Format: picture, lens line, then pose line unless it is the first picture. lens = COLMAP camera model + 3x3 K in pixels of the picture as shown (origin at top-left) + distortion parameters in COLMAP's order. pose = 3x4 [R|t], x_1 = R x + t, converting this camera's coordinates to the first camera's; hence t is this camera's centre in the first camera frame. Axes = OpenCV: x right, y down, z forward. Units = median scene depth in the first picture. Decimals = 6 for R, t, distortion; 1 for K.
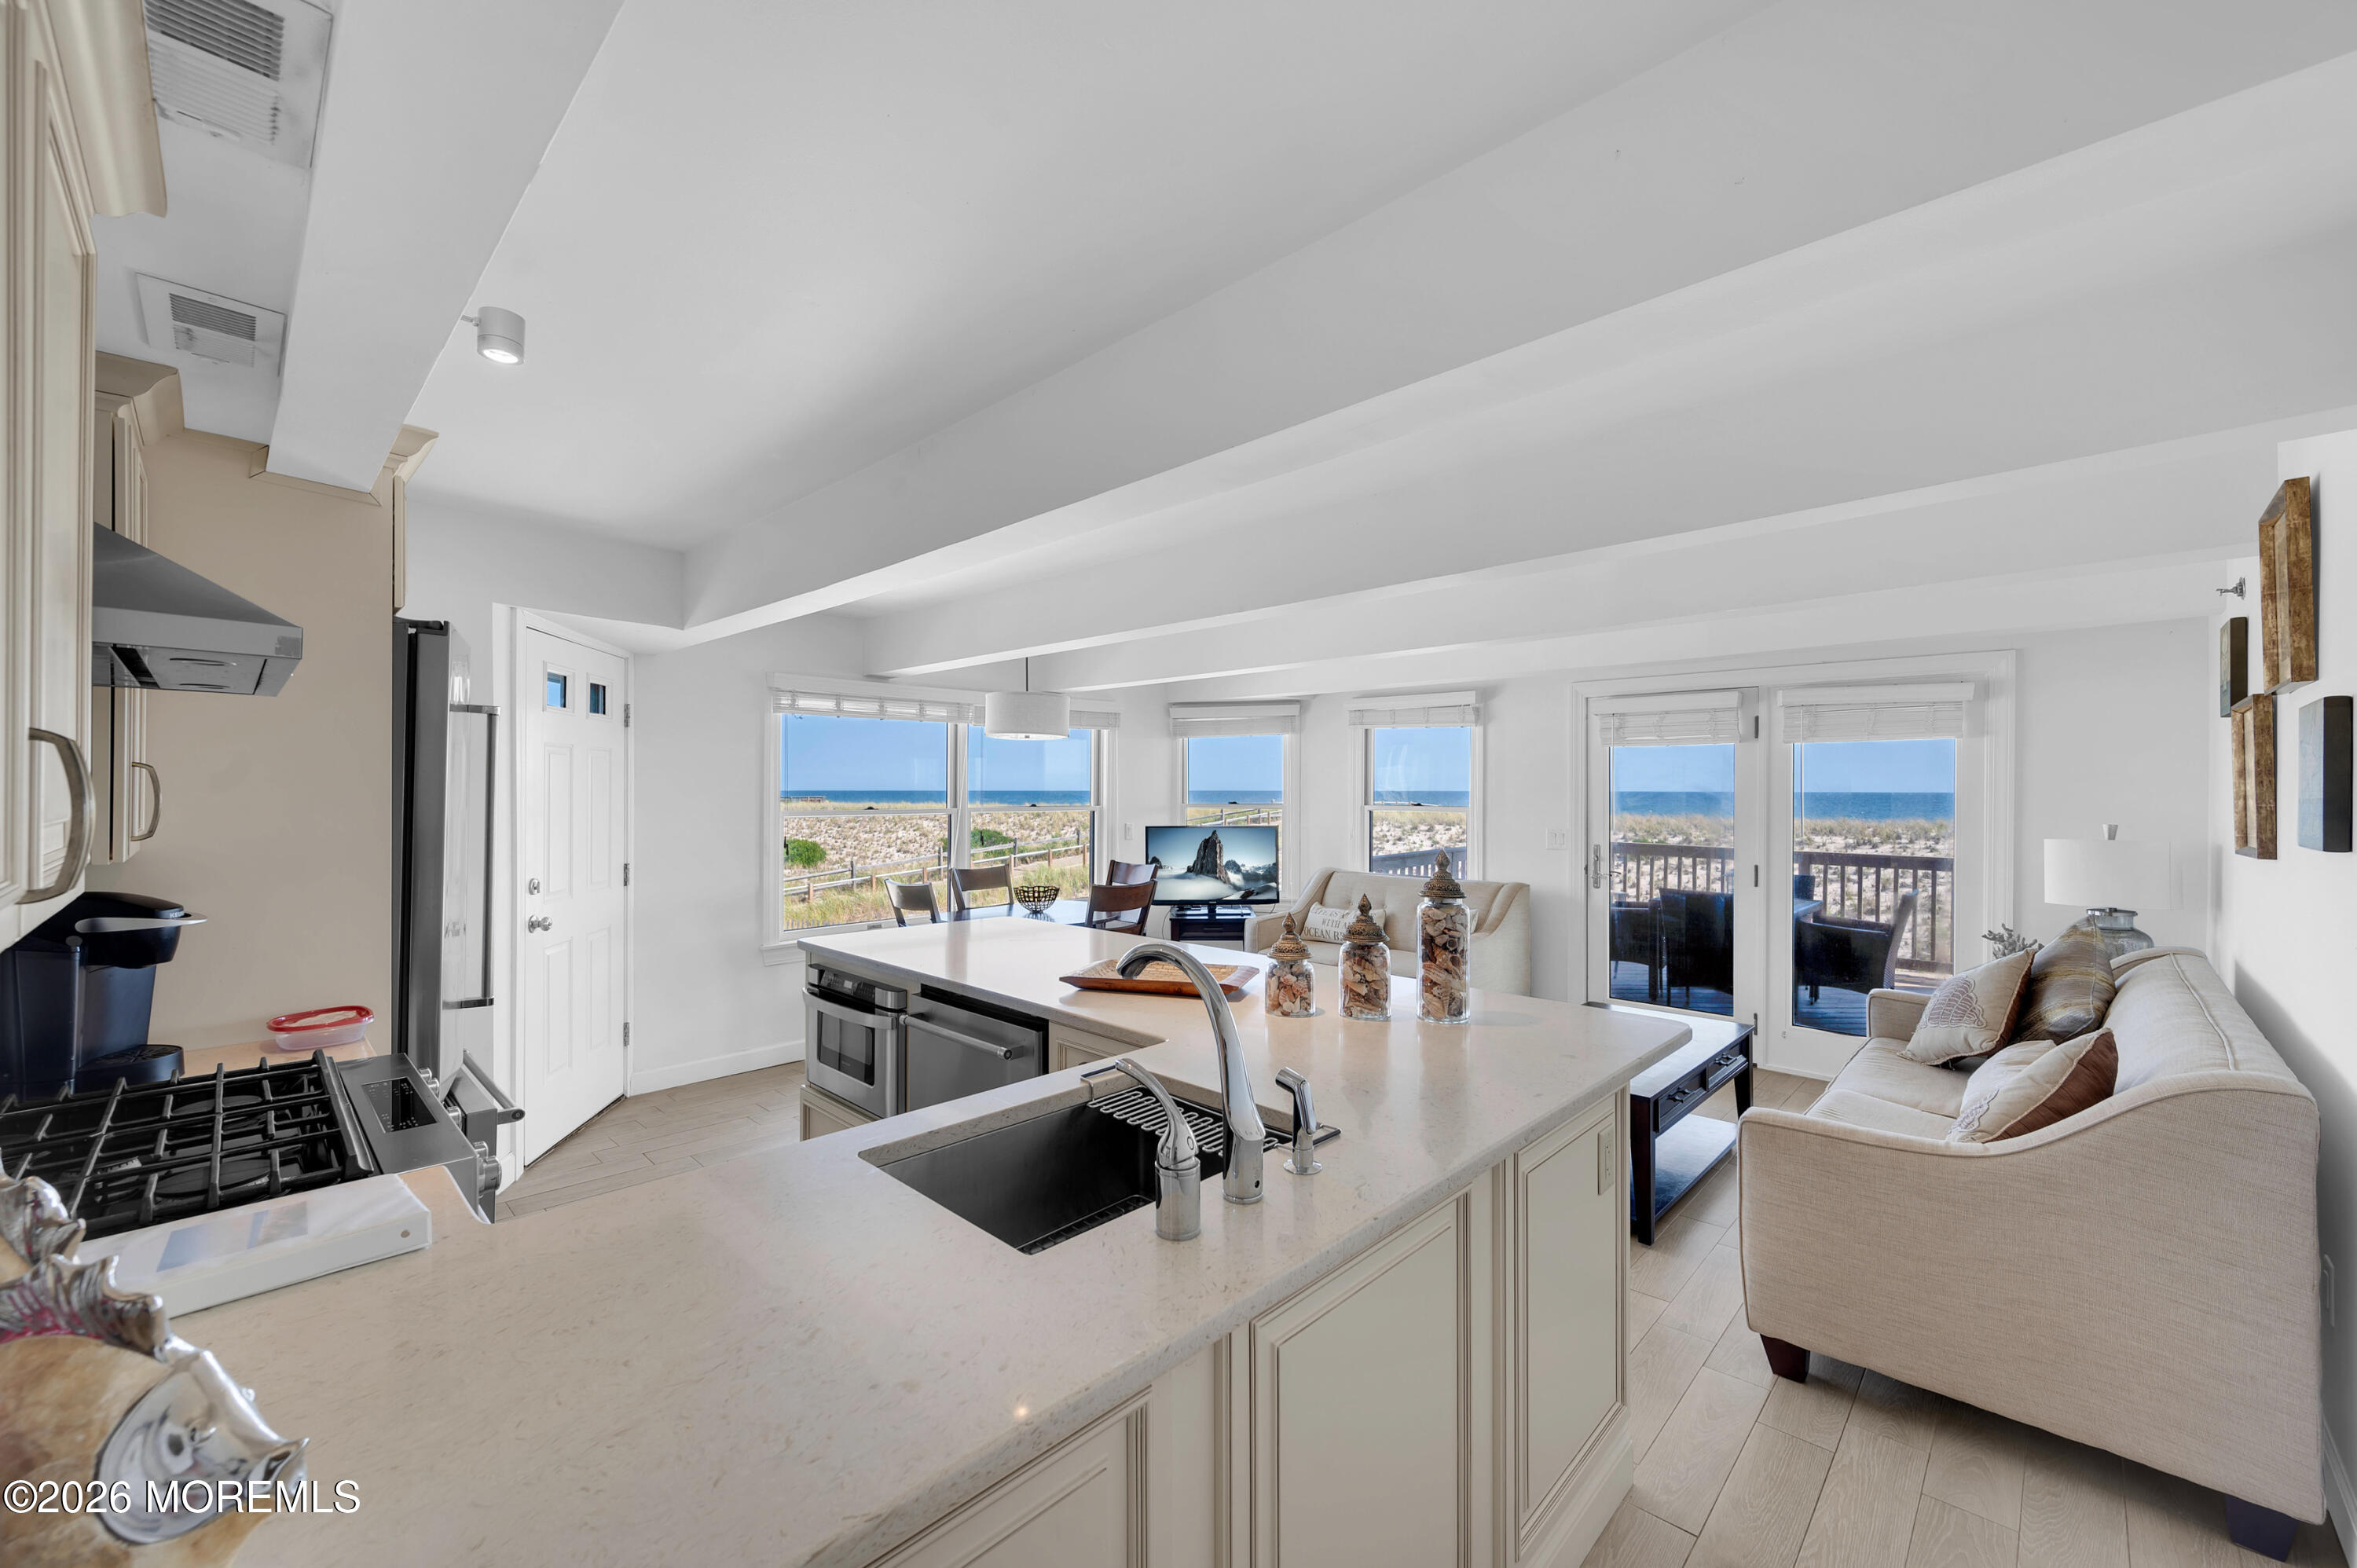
lens RADIAL K [[942.1, 0, 1155.1], [0, 942.1, 784.3], [0, 0, 1]] dist [0.001014, 0.000397]
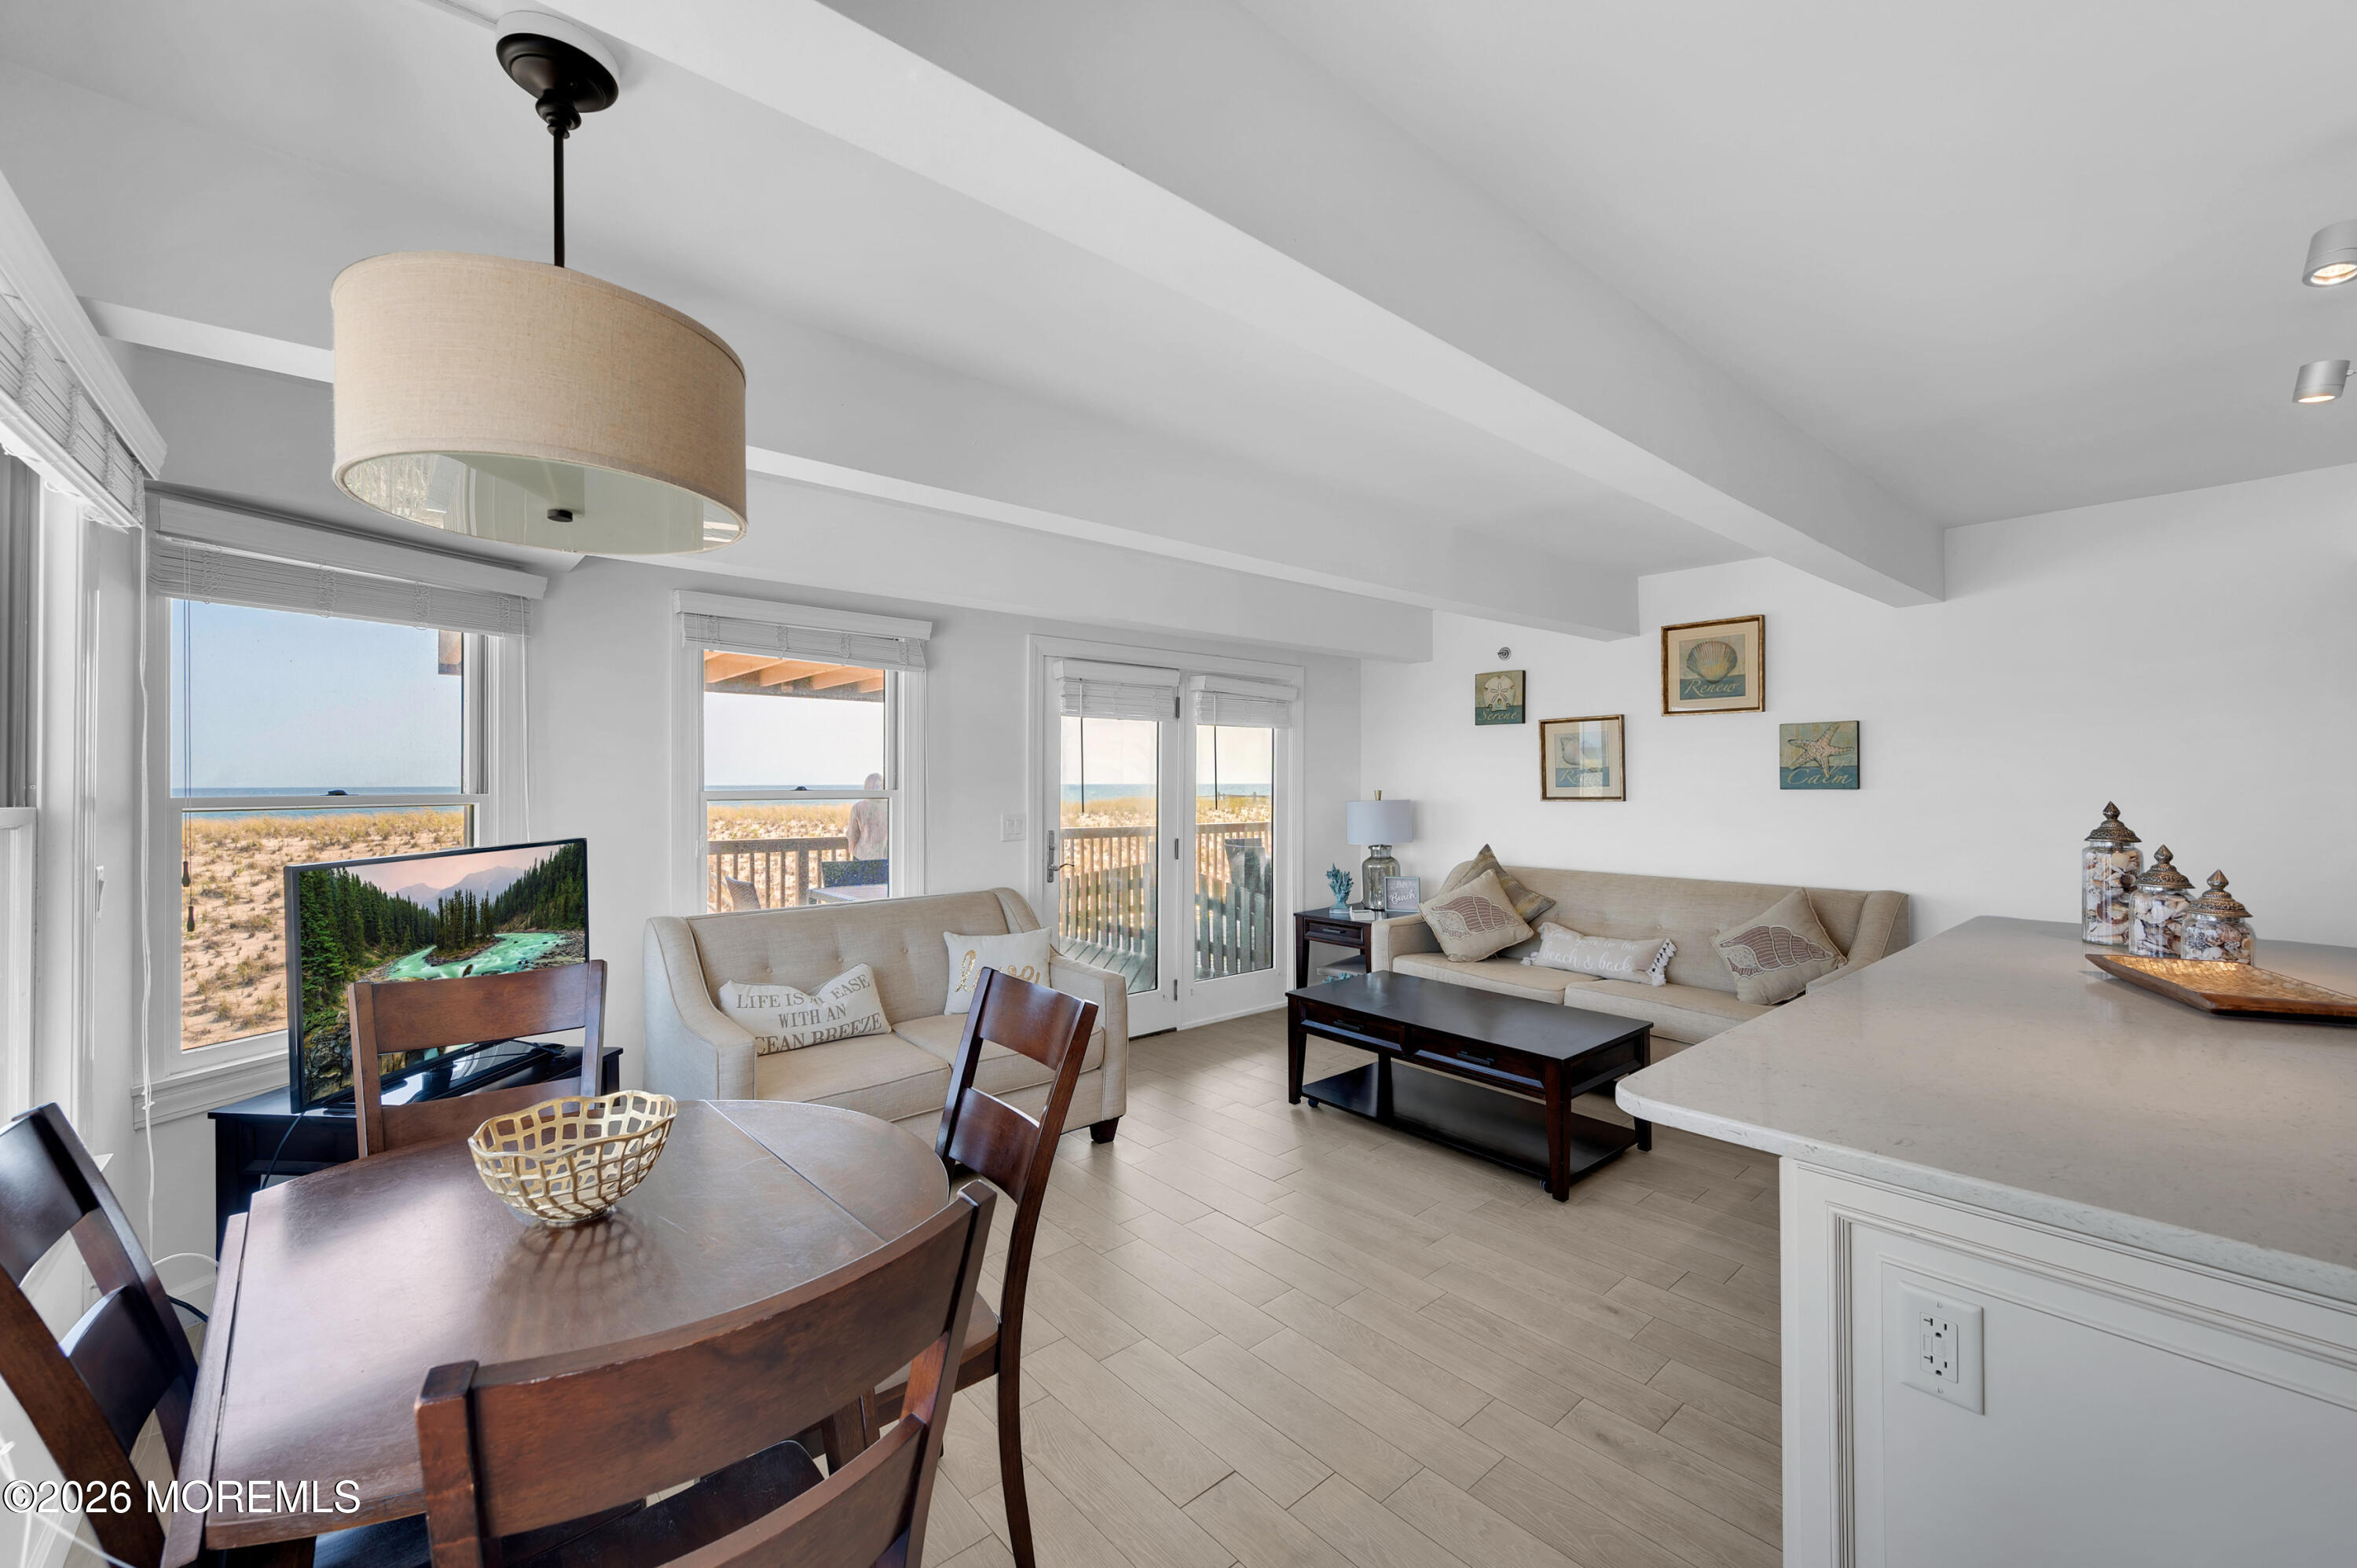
lens RADIAL K [[942.1, 0, 1200.2], [0, 942.1, 784.2], [0, 0, 1]] dist [0.001014, 0.000397]
pose [[0.061384, -0.003847, 0.998107, -0.399268], [-0.001648, 0.999991, 0.003956, 0.020076], [-0.998113, -0.001888, 0.061377, 0.891767]]
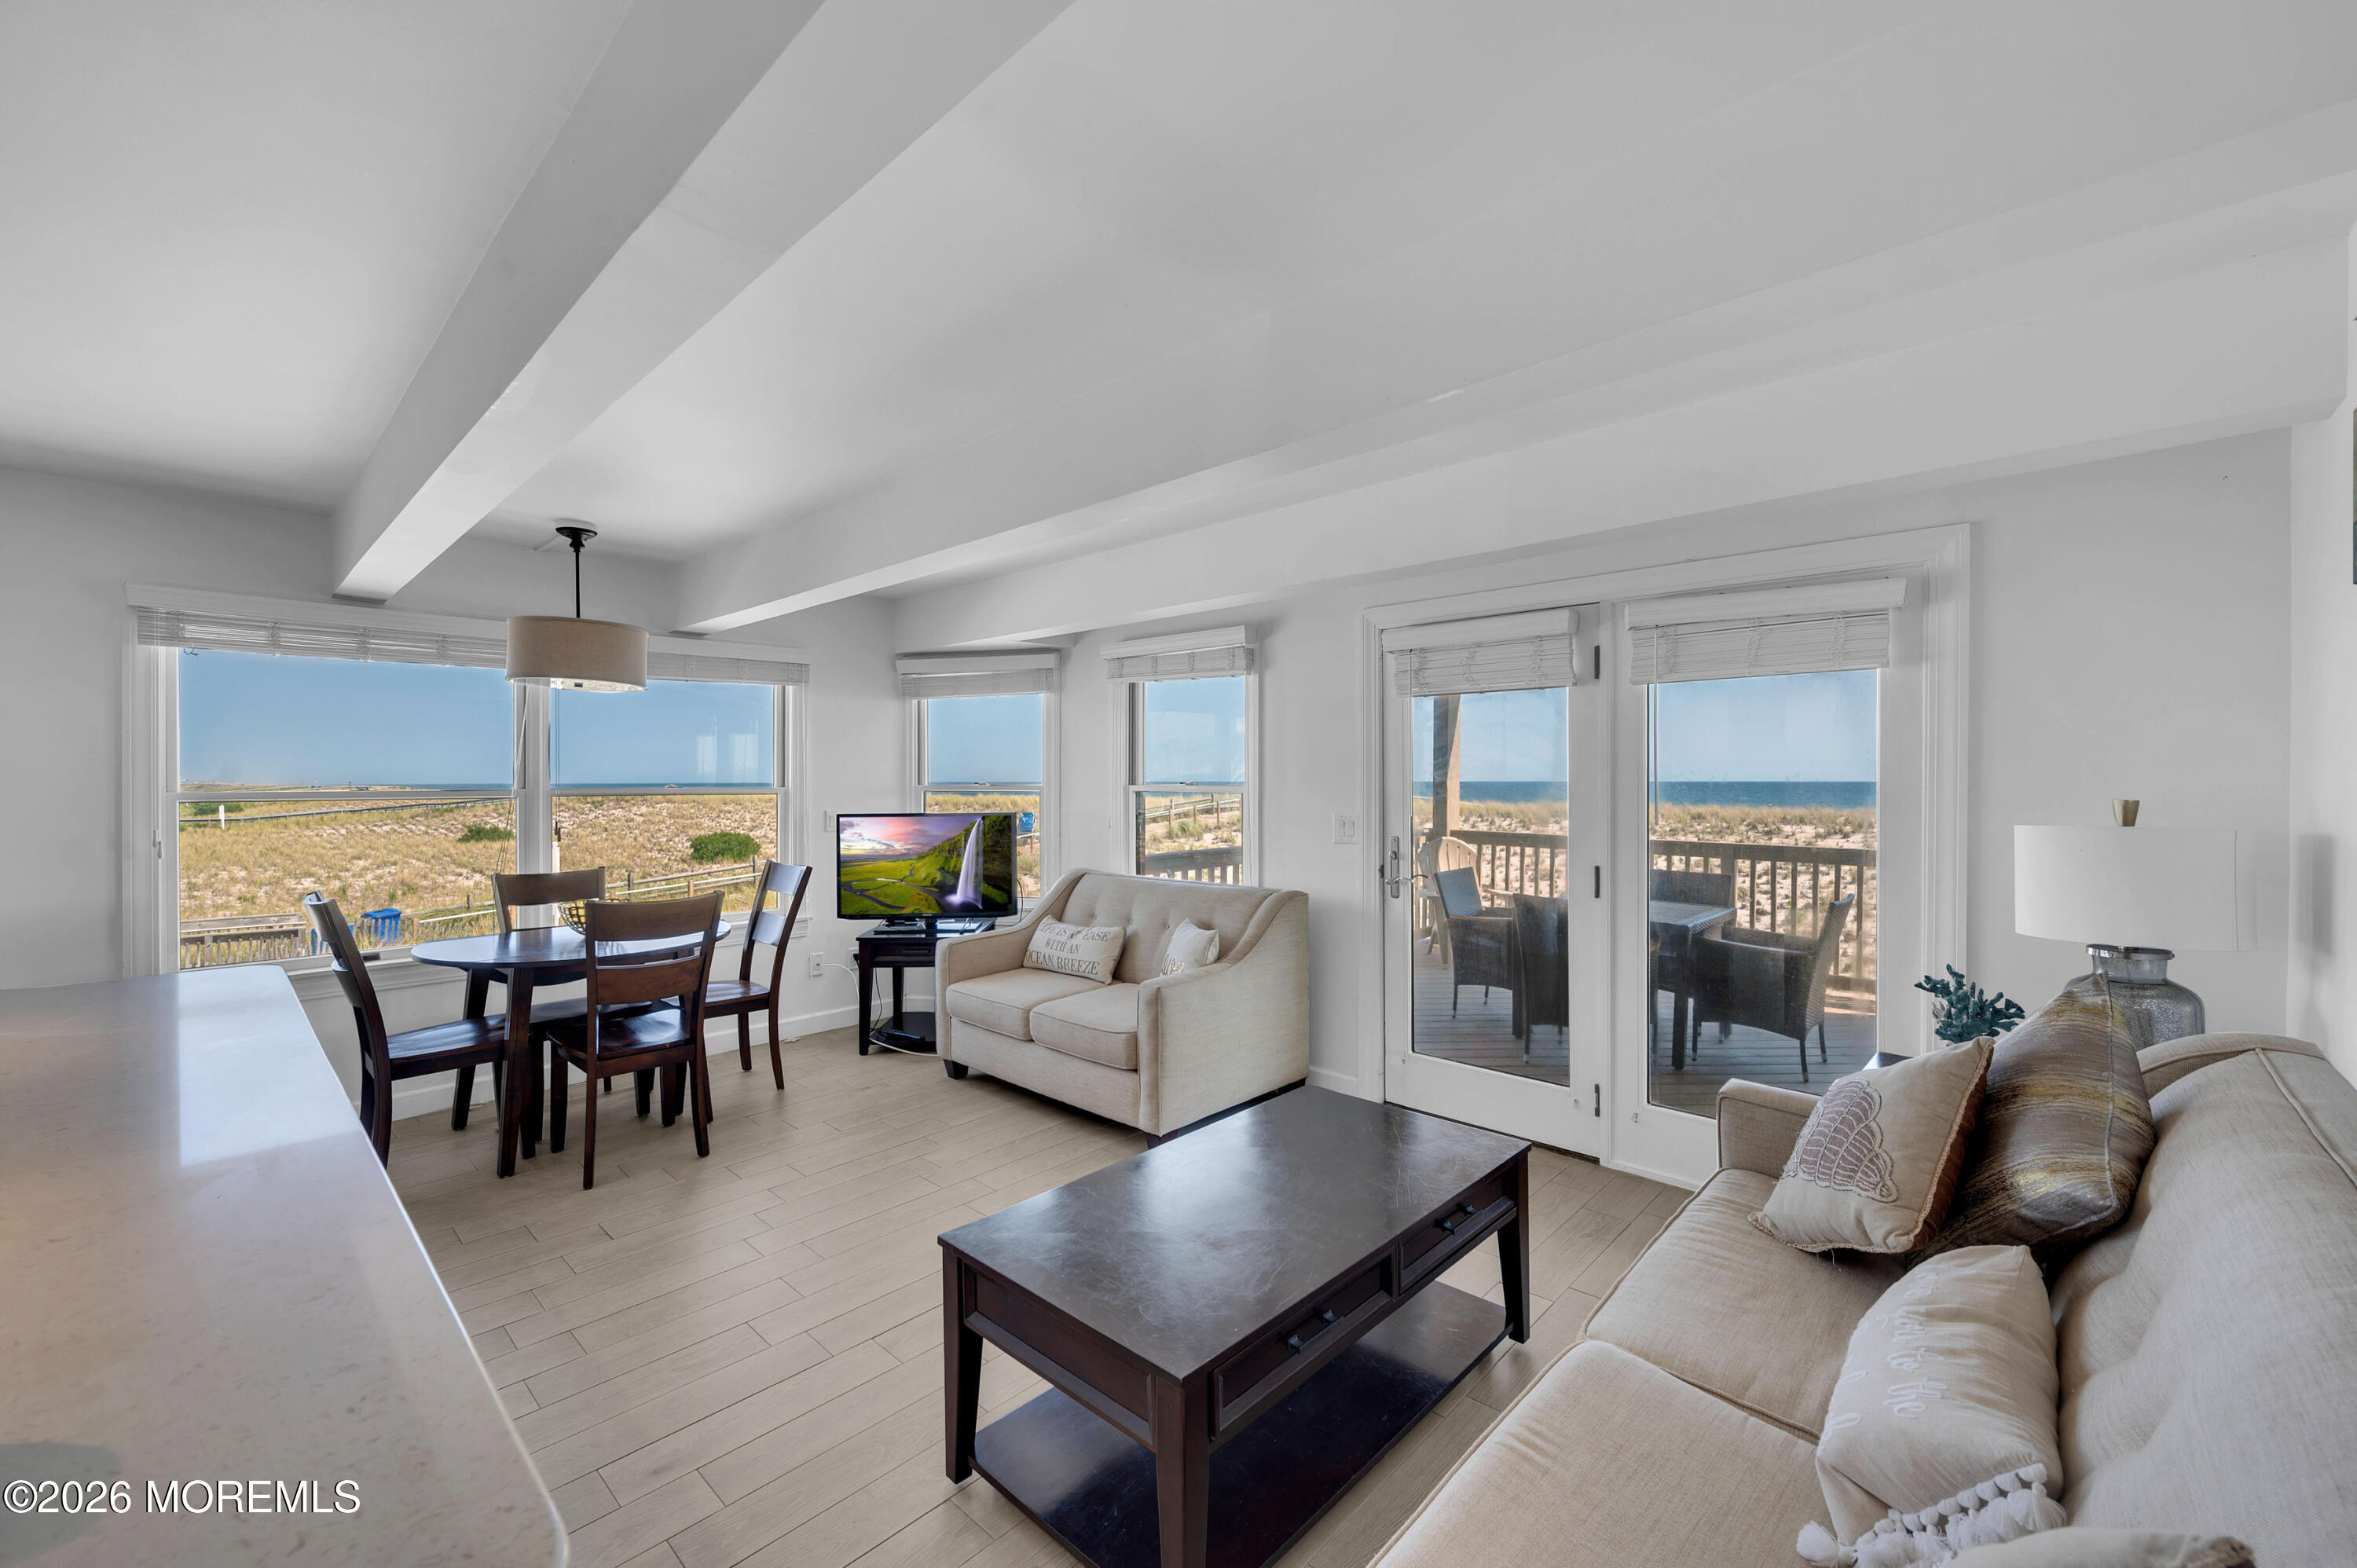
lens RADIAL K [[942.1, 0, 1158.0], [0, 942.1, 778.9], [0, 0, 1]] dist [0.001014, 0.000397]
pose [[0.999893, -0.003022, 0.014323, 0.307591], [0.002981, 0.999991, 0.002880, 0.019652], [-0.014332, -0.002837, 0.999893, 0.322438]]
